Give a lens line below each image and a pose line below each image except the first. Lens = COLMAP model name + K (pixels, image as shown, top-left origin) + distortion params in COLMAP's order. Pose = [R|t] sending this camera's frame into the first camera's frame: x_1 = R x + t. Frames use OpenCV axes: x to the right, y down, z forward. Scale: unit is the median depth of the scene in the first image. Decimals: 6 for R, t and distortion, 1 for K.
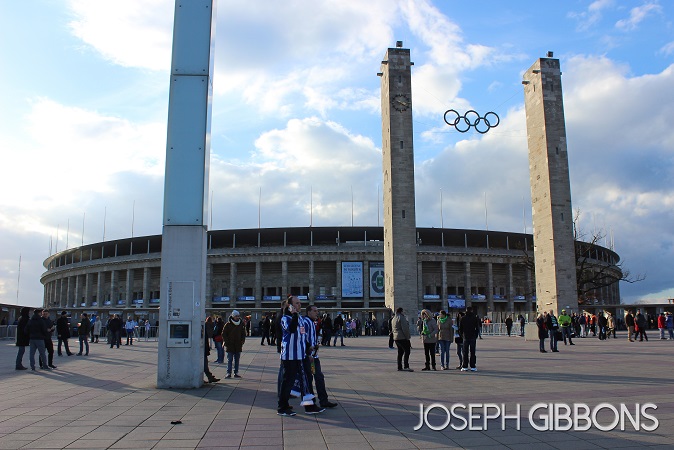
lens RADIAL K [[523.6, 0, 337.0], [0, 523.6, 225.0], [0, 0, 1]] dist [-0.079271, 0.018517]
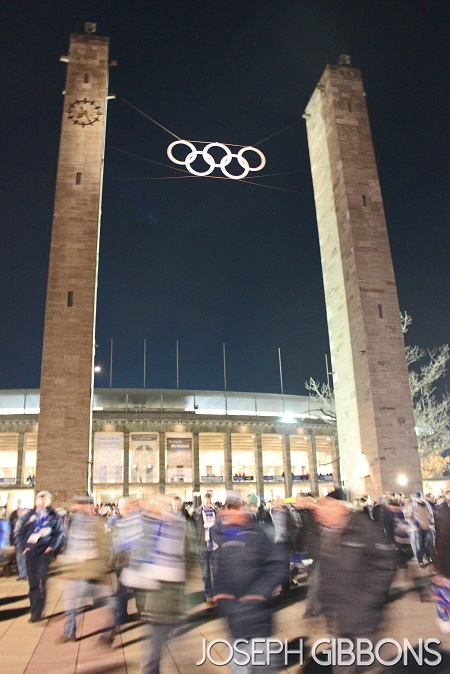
lens RADIAL K [[523.6, 0, 225.0], [0, 523.6, 337.0], [0, 0, 1]] dist [-0.079271, 0.018517]
pose [[0.994703, -0.001107, 0.102784, 0.217967], [0.017853, 0.986605, -0.162149, 0.096381], [-0.101228, 0.163125, 0.981399, 0.486131]]
